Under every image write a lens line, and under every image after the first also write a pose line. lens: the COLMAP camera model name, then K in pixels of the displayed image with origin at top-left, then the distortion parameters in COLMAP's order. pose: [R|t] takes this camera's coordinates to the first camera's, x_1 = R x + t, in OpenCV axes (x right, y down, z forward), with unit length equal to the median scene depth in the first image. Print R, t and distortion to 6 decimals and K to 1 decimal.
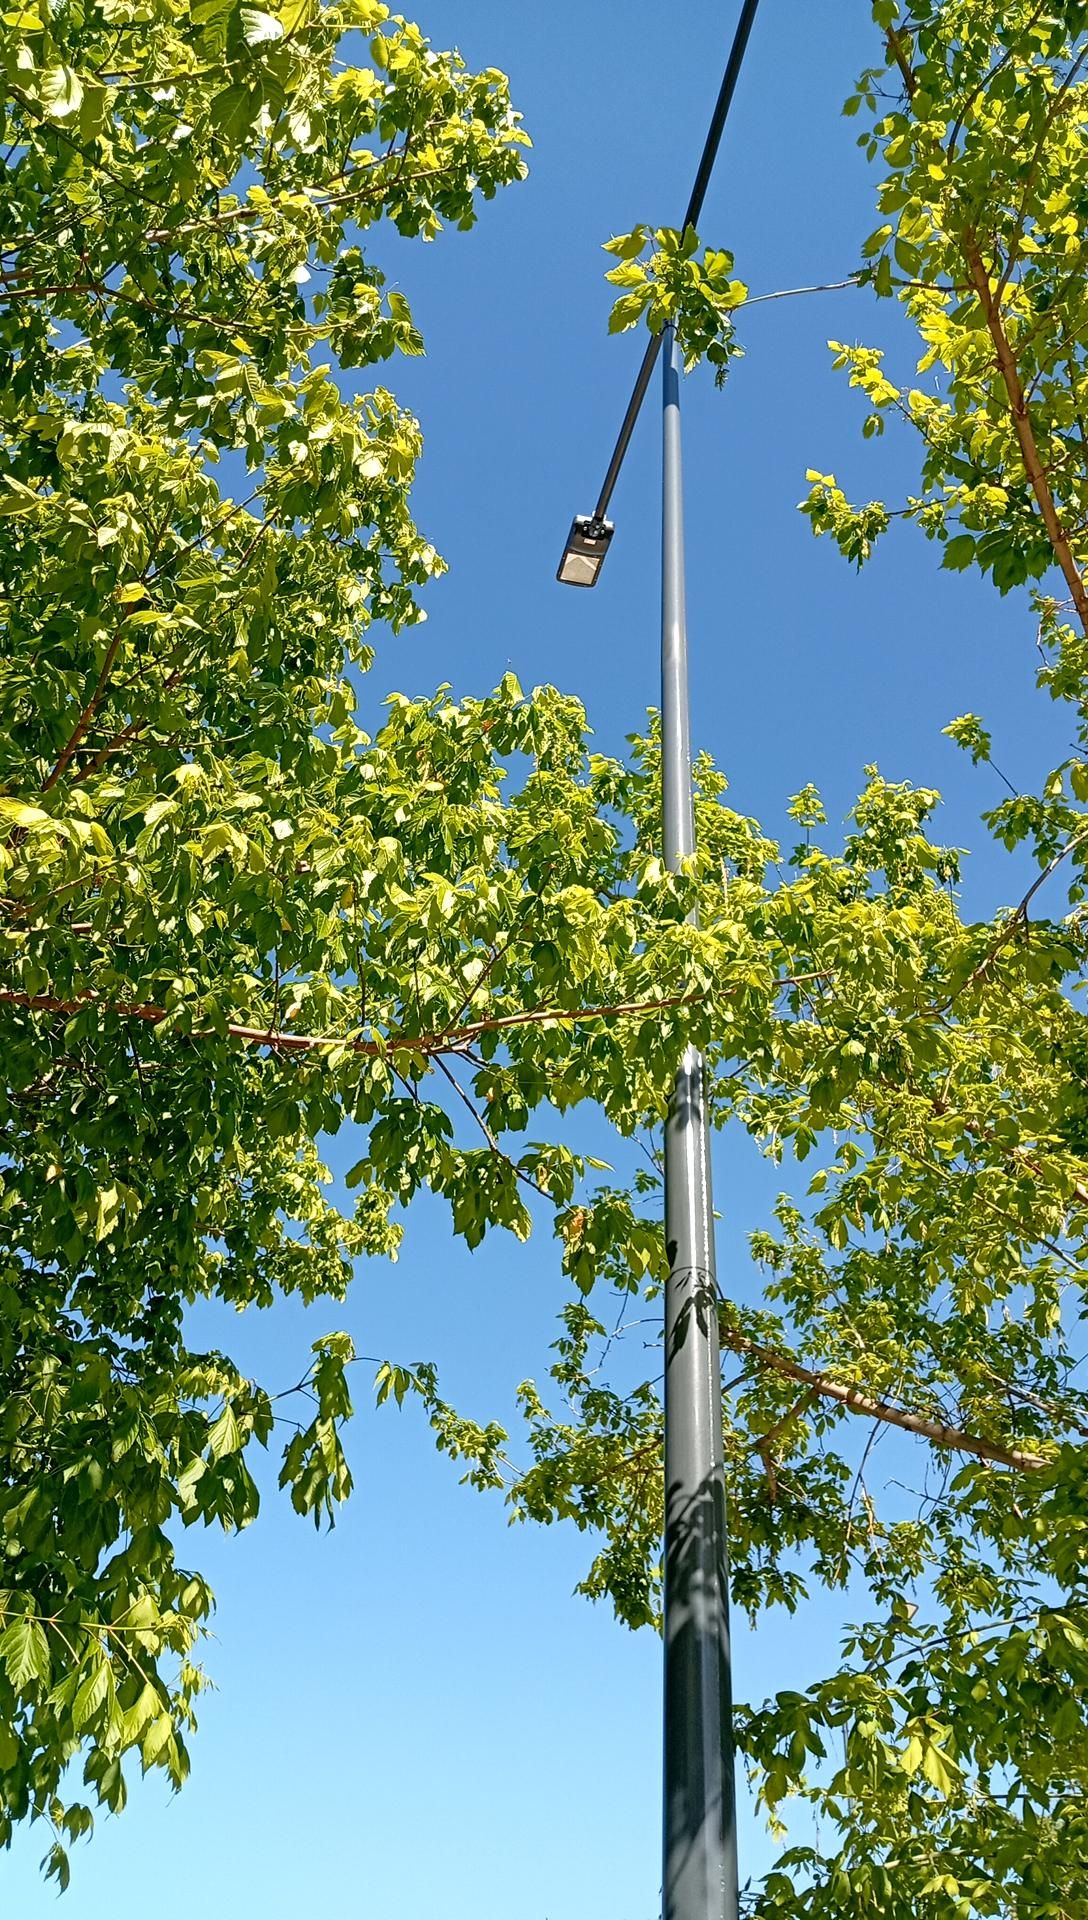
lens RADIAL K [[1495.6, 0, 609.6], [0, 1495.6, 934.9], [0, 0, 1]] dist [0.065489, -0.181416]
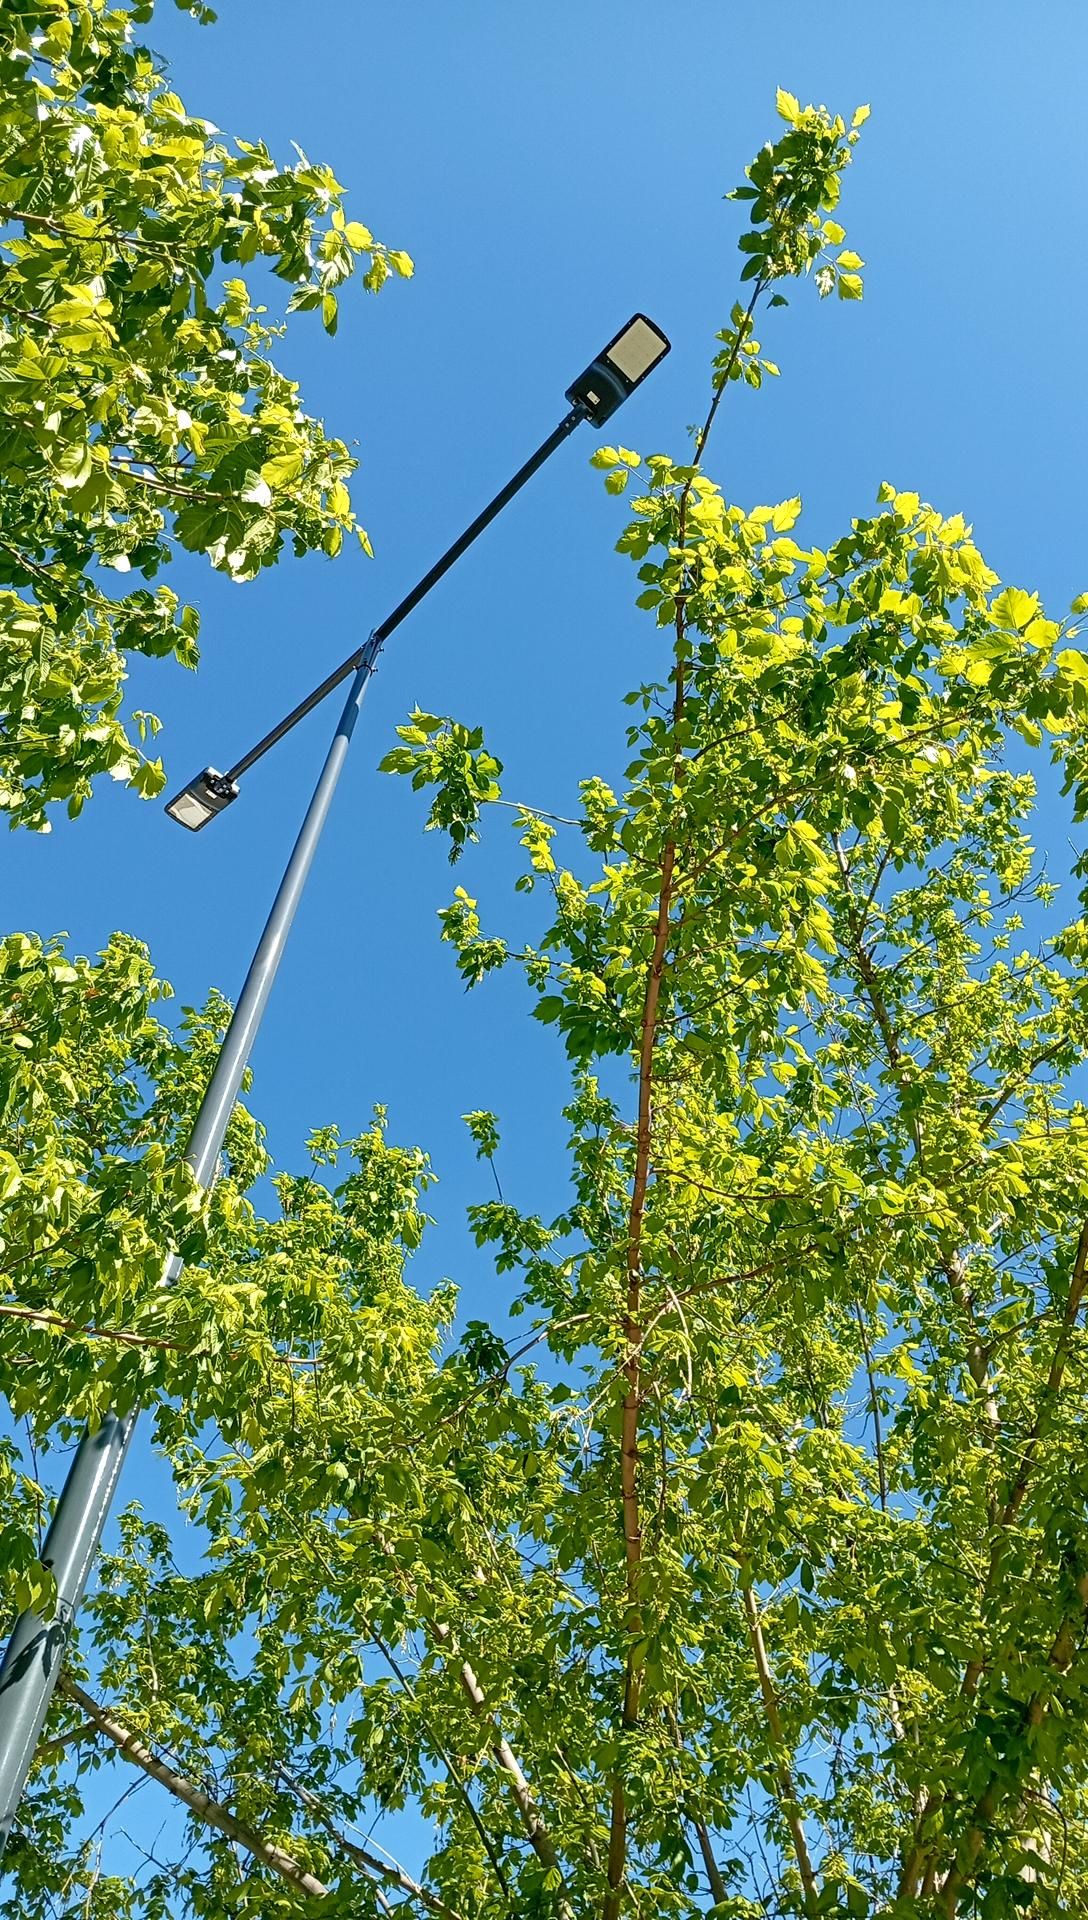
lens RADIAL K [[1451.4, 0, 623.1], [0, 1451.4, 961.3], [0, 0, 1]] dist [0.067724, -0.131091]
pose [[0.859433, 0.411566, 0.303295, -0.085760], [-0.348602, 0.905702, -0.241207, -0.048543], [-0.373967, 0.101572, 0.921863, -0.056231]]
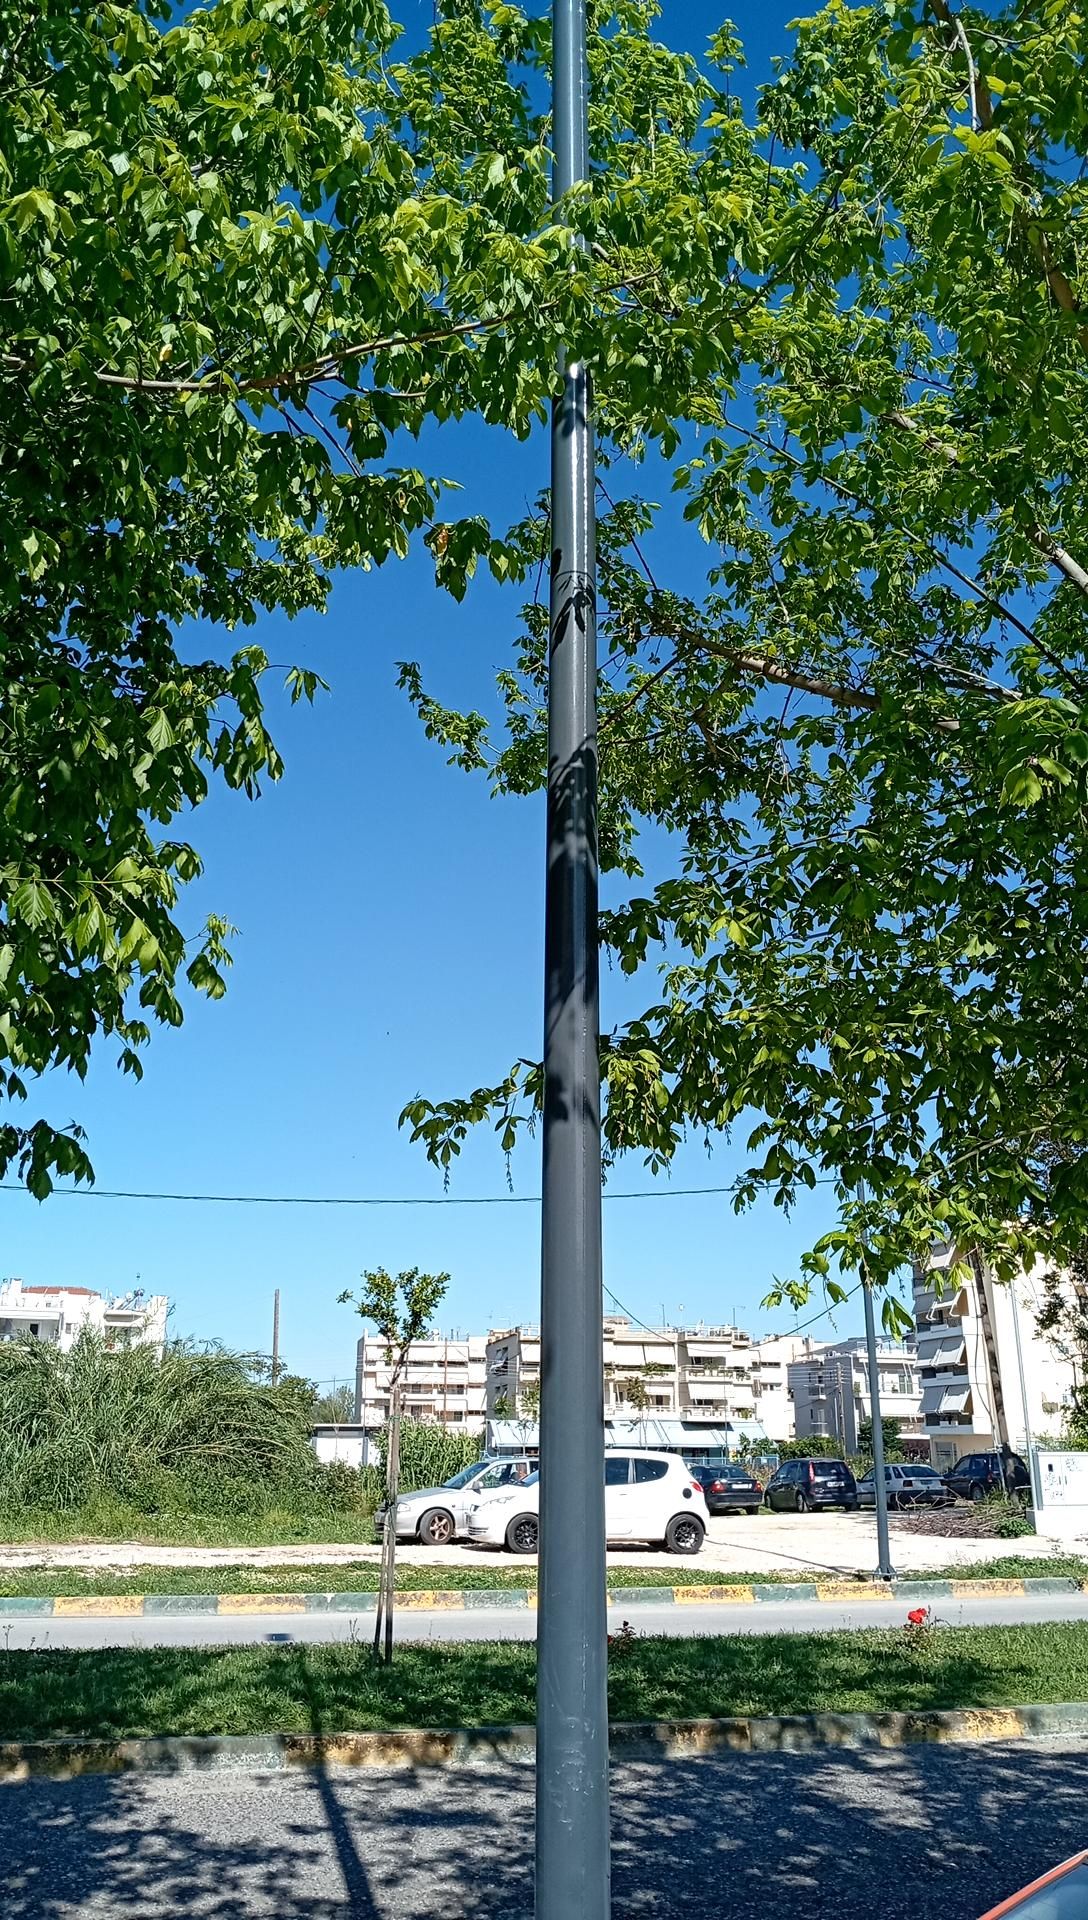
lens RADIAL K [[1474.6, 0, 553.7], [0, 1474.6, 957.0], [0, 0, 1]] dist [0.078150, -0.163197]
pose [[0.996117, -0.054623, -0.069052, 0.099800], [0.080343, 0.884714, 0.459157, -0.029124], [0.036011, -0.462922, 0.885667, -0.111657]]
